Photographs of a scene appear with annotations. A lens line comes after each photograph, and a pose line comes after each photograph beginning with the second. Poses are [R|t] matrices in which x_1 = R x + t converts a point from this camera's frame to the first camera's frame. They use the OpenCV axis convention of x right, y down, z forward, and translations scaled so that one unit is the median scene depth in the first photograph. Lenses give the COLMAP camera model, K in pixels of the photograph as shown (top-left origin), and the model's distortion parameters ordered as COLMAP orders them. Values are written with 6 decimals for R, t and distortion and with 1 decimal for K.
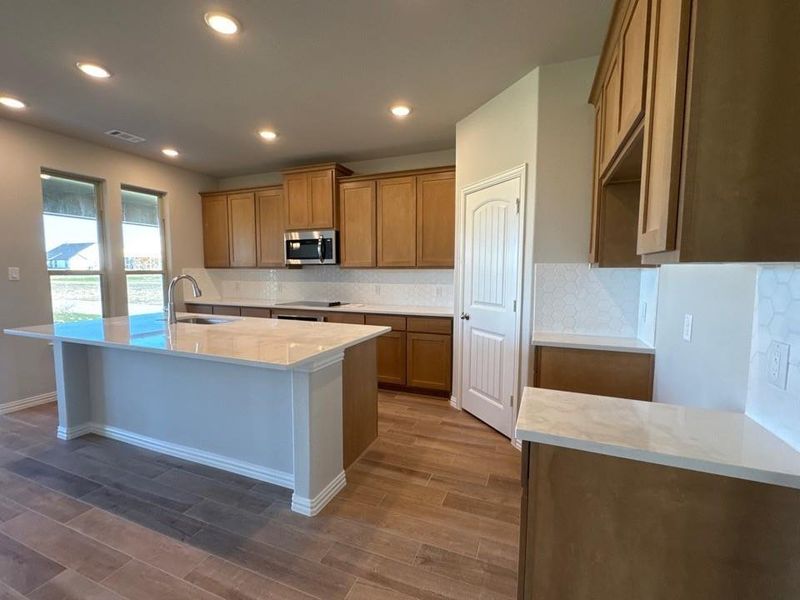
lens RADIAL K [[360.0, 0, 398.0], [0, 360.0, 301.8], [0, 0, 1]] dist [-0.001735, 0.000501]
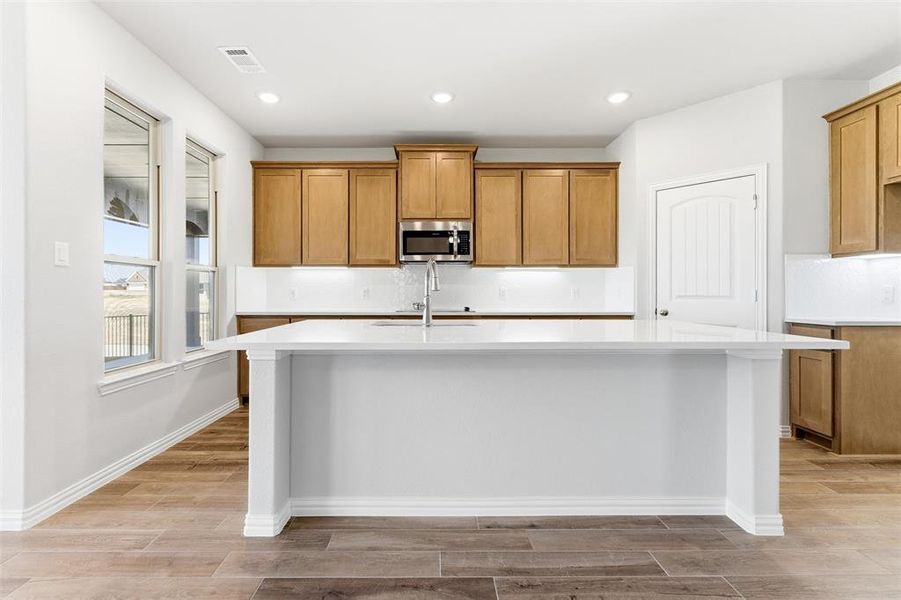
lens RADIAL K [[389.2, 0, 442.1], [0, 389.2, 291.1], [0, 0, 1]] dist [-0.001716, -0.000576]
pose [[0.924988, -0.001592, 0.379994, -0.796980], [0.034859, 0.996130, -0.080681, 0.049355], [-0.378395, 0.087875, 0.921464, 0.258284]]
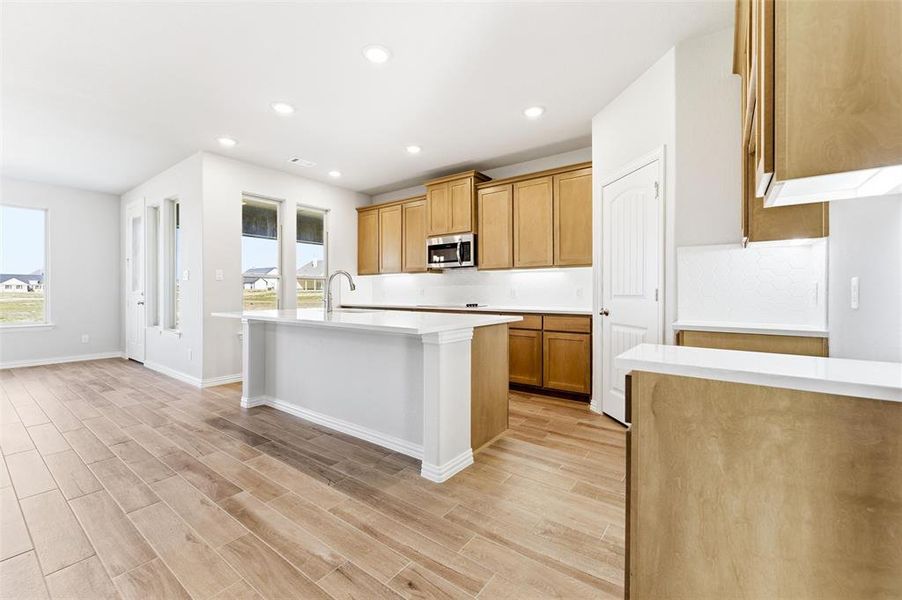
lens RADIAL K [[372.2, 0, 451.4], [0, 372.2, 293.3], [0, 0, 1]] dist [-0.002909, 0.001444]
pose [[0.968828, -0.002398, -0.247723, 0.040777], [-0.017877, 0.996669, -0.079564, 0.079239], [0.247089, 0.081512, 0.965558, -0.052614]]
